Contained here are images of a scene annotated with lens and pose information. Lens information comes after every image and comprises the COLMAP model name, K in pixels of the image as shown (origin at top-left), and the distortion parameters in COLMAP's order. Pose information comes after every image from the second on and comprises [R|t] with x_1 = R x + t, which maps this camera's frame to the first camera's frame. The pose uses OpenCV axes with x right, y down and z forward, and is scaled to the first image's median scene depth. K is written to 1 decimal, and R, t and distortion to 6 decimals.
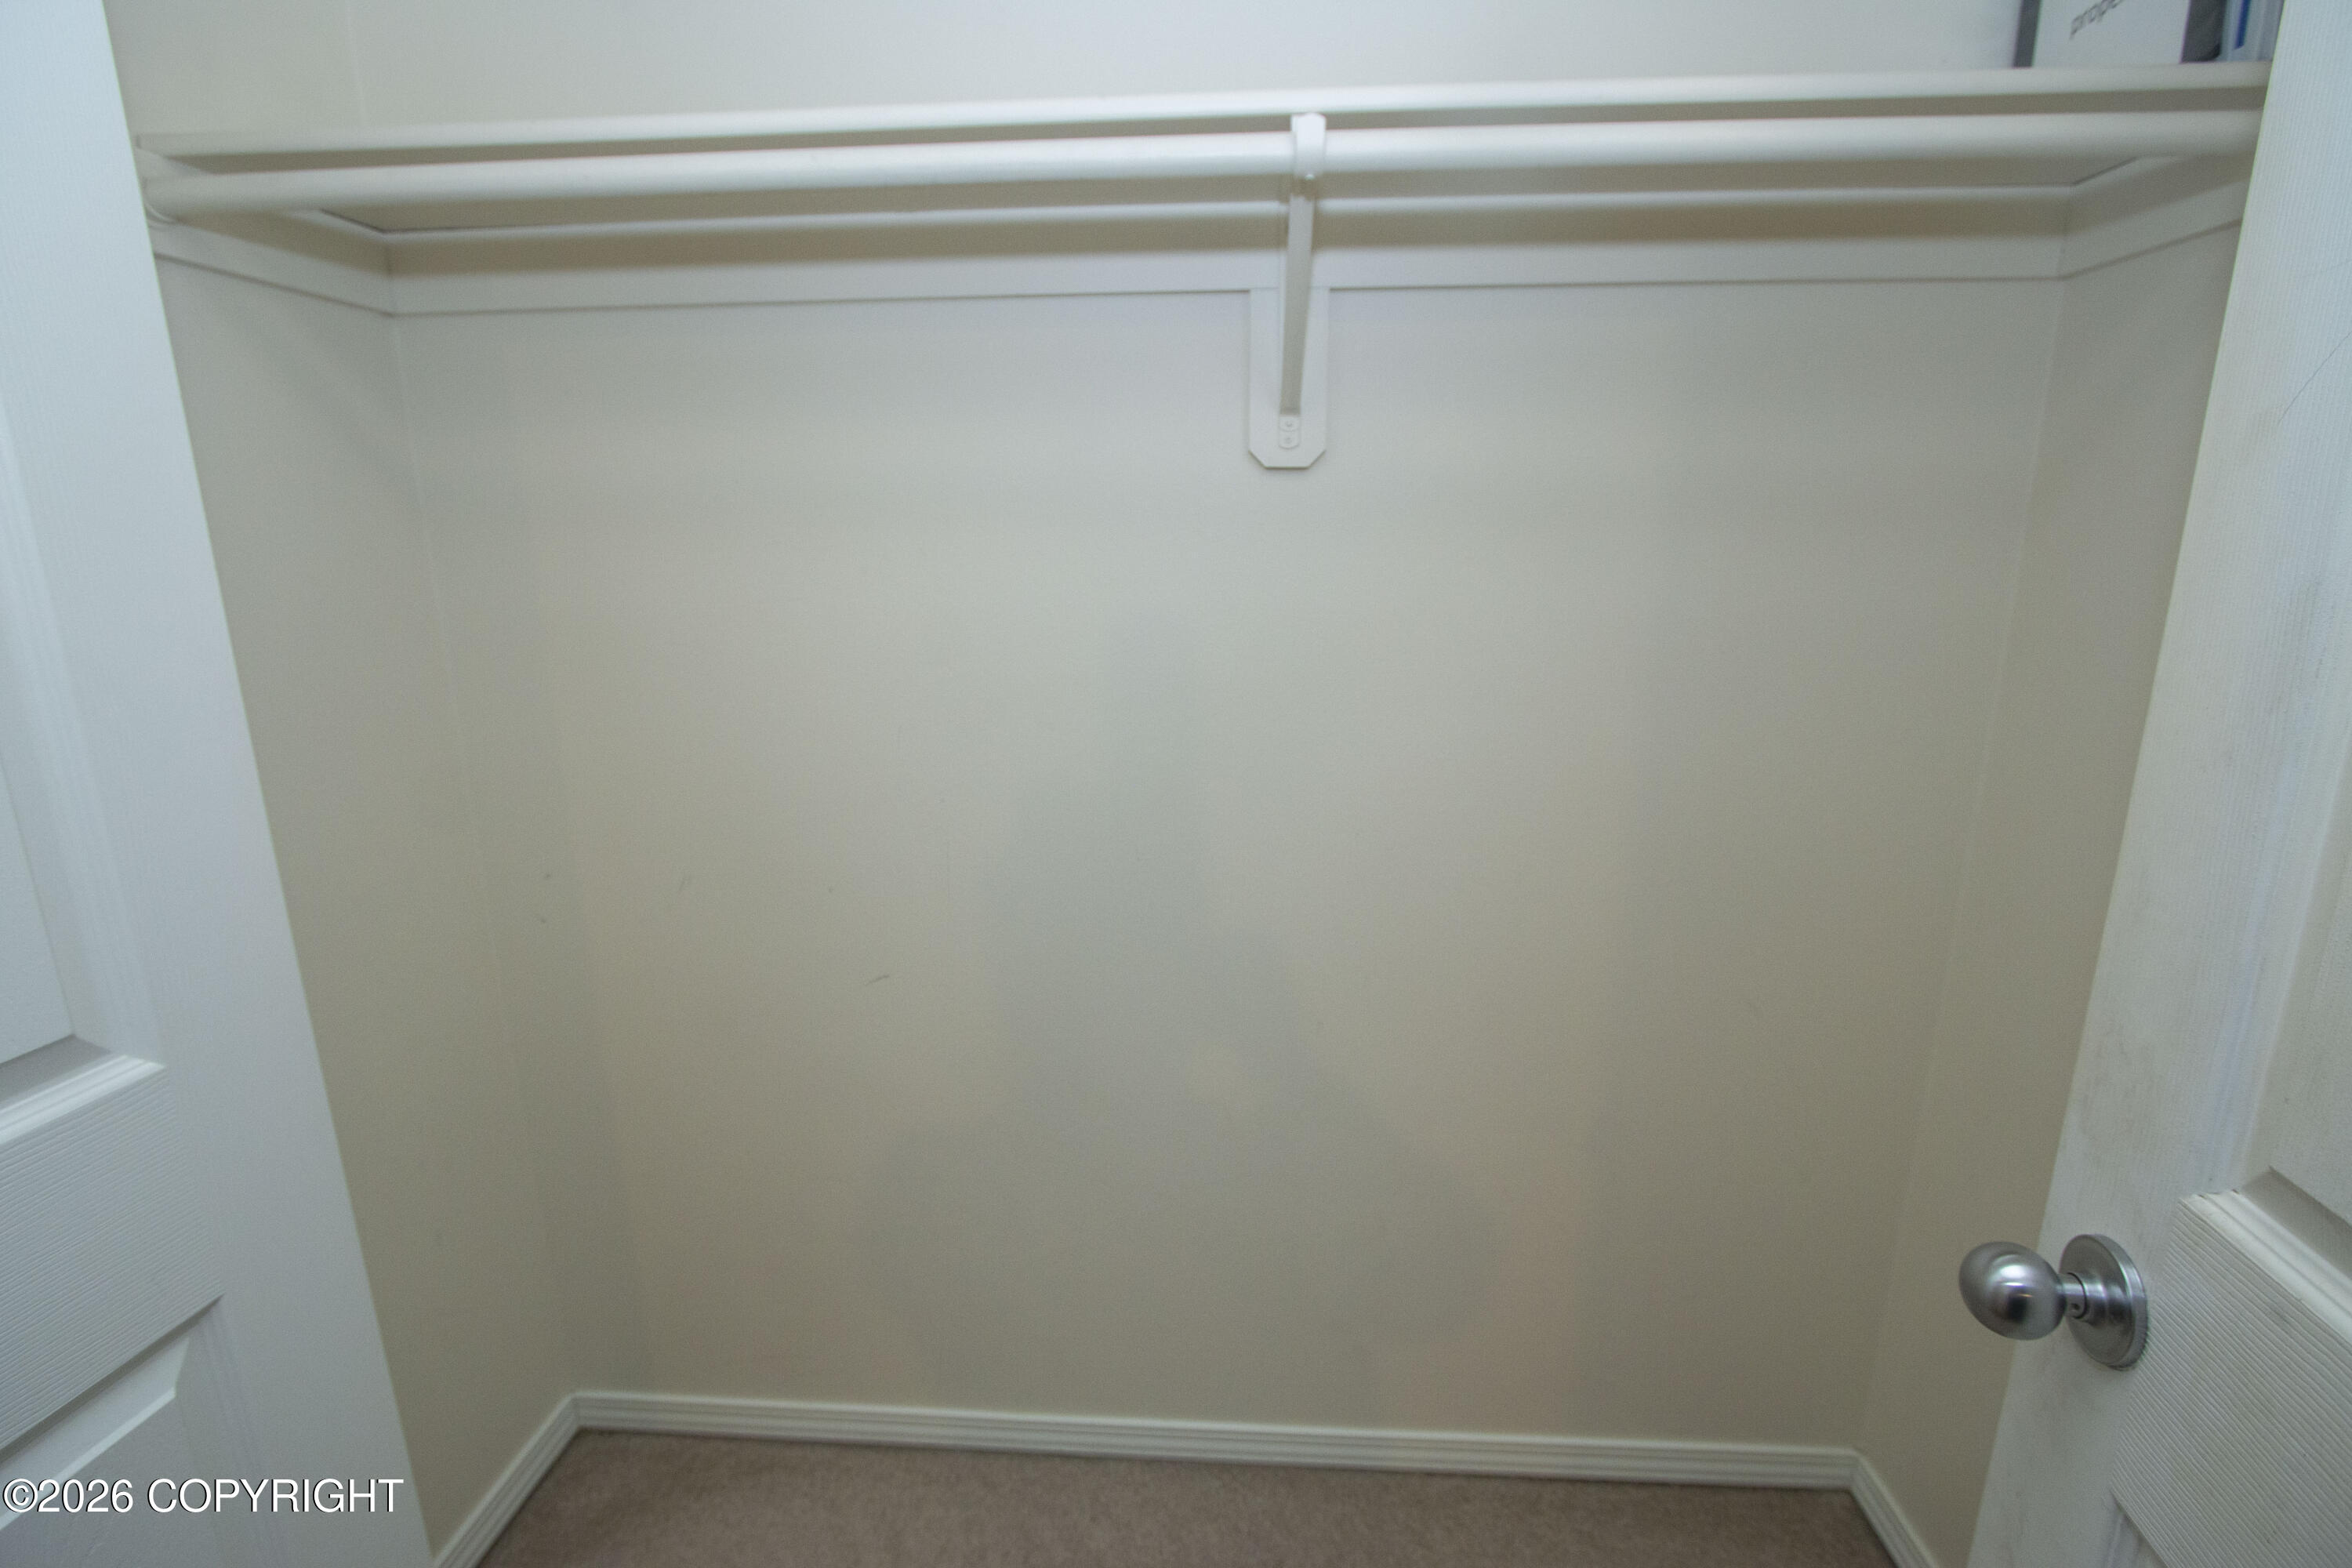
lens RADIAL K [[1097.6, 0, 1162.3], [0, 1097.6, 794.2], [0, 0, 1]] dist [-0.013137, -0.000081]
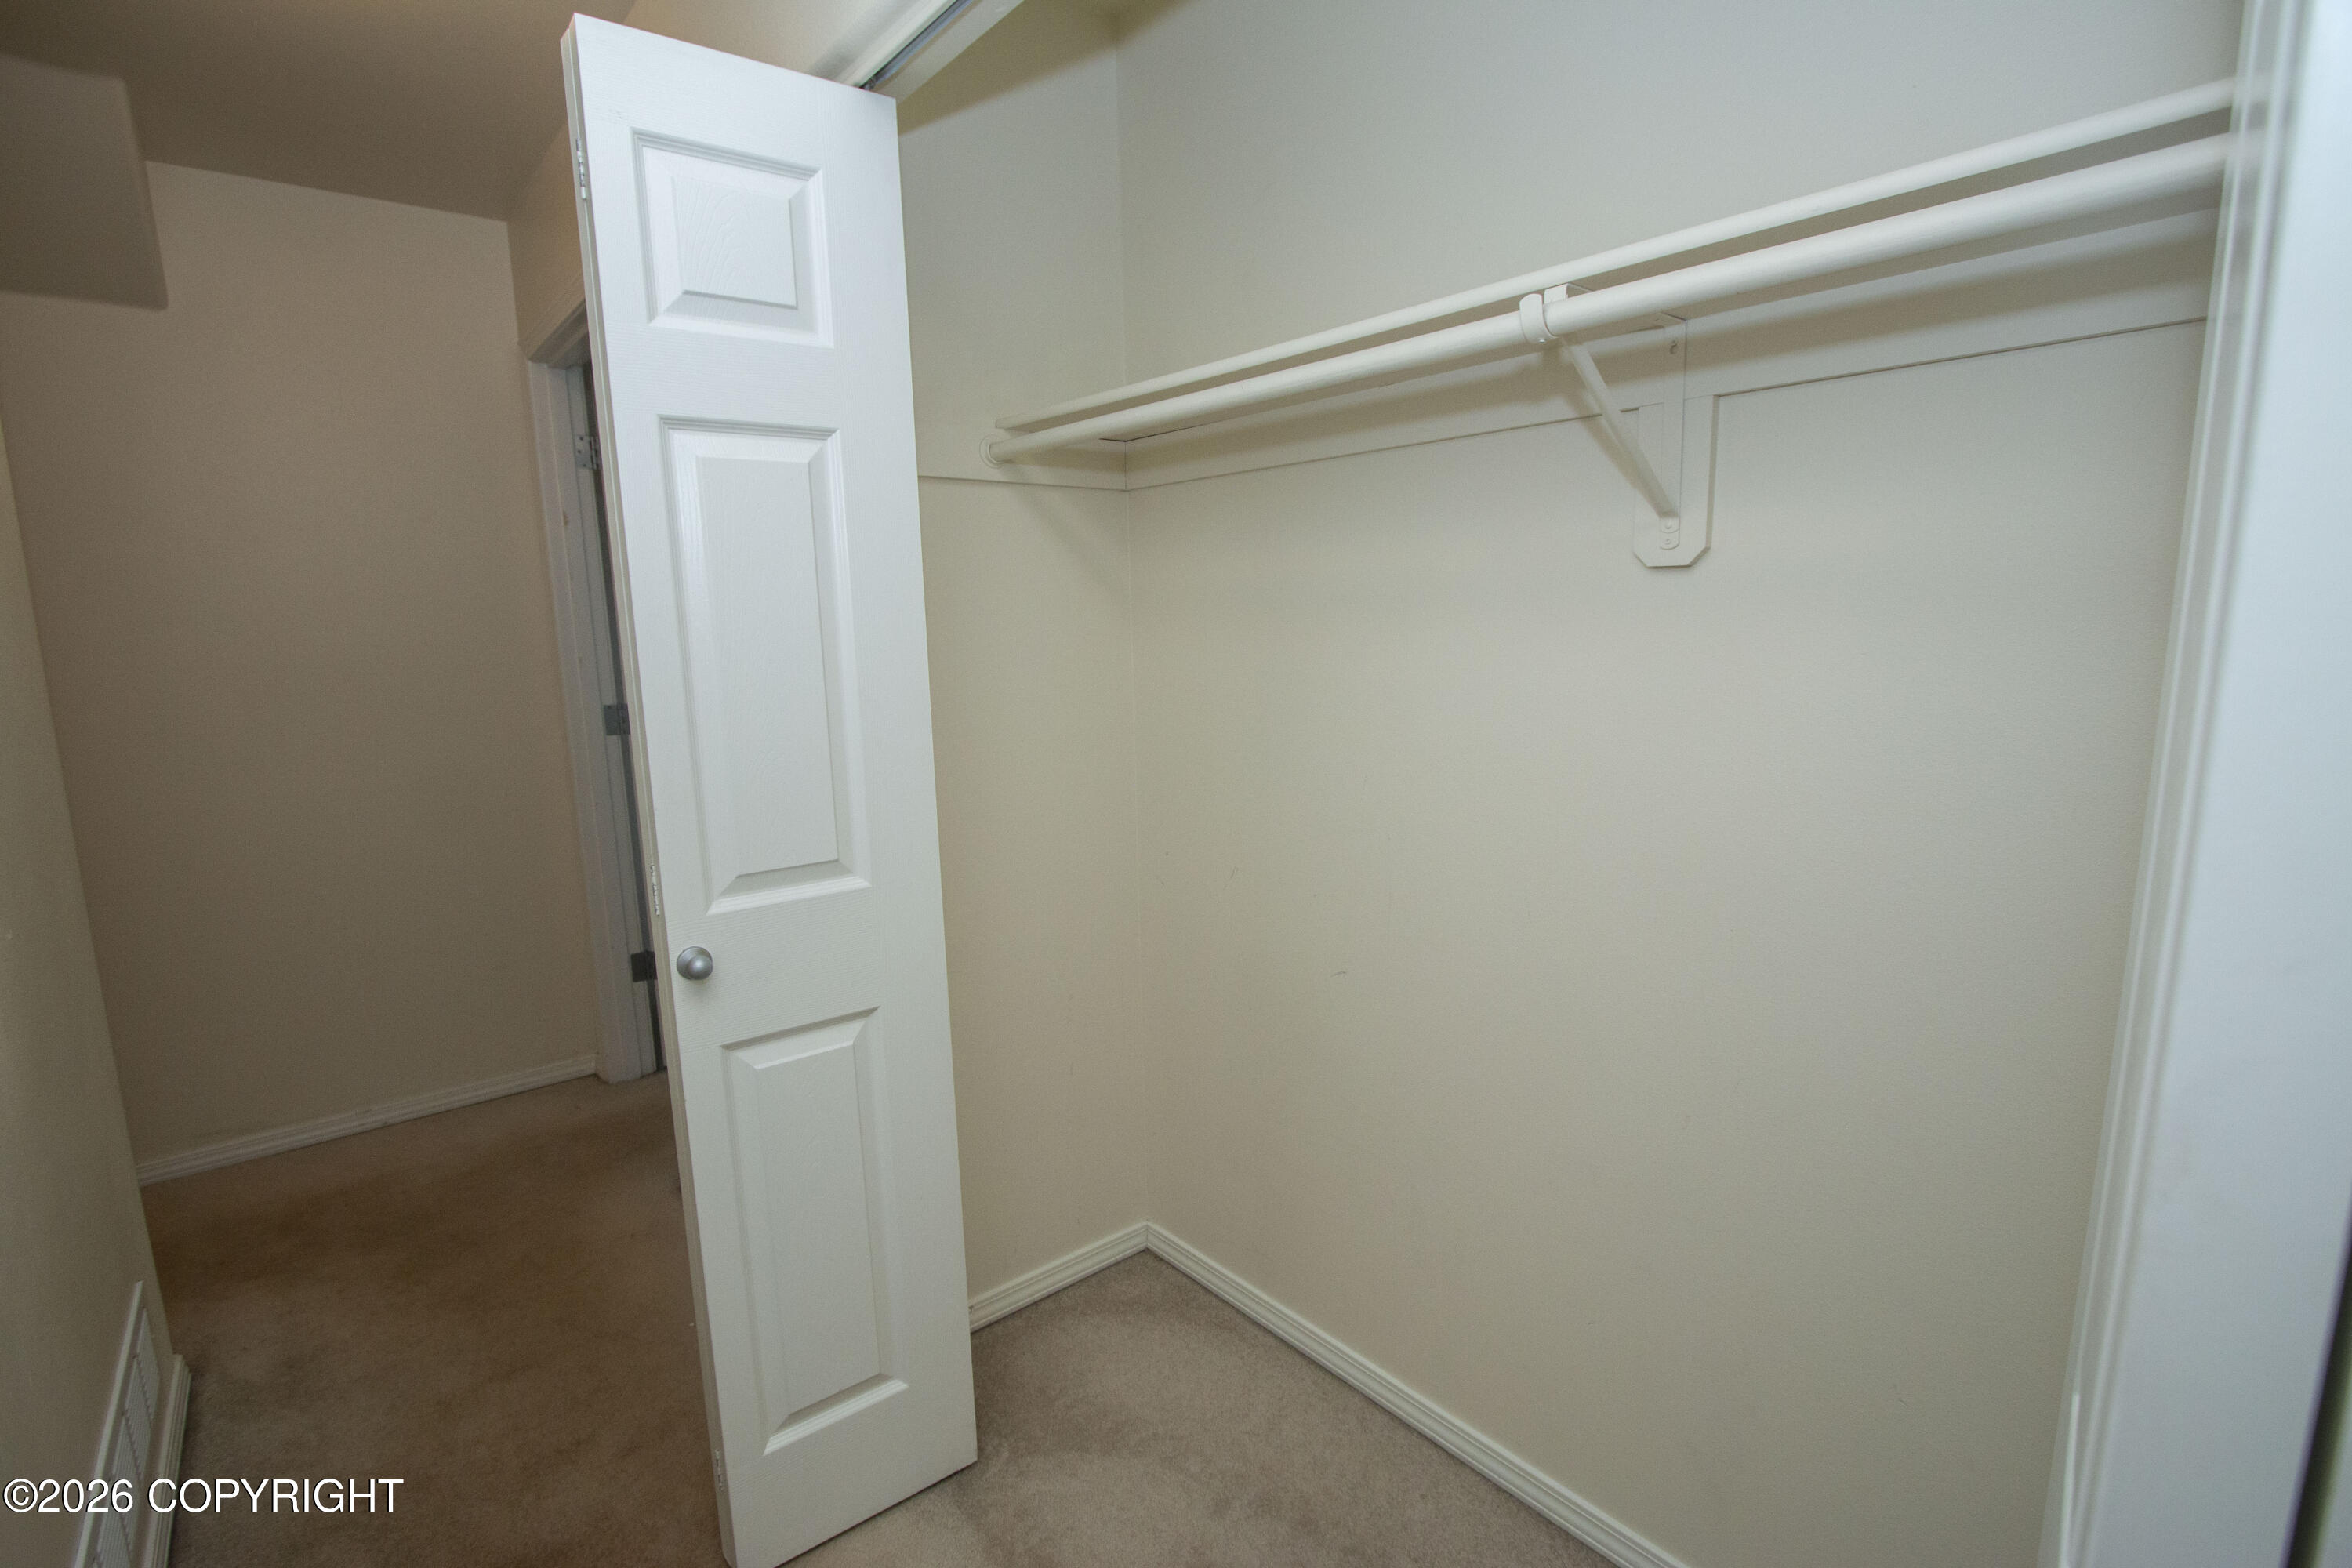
lens RADIAL K [[1110.3, 0, 1168.7], [0, 1110.3, 795.4], [0, 0, 1]] dist [-0.014415, 0.001380]
pose [[0.688234, 0.112259, -0.716751, 0.529276], [-0.156647, 0.987645, 0.004273, -0.008991], [0.708375, 0.109336, 0.697317, -0.054338]]
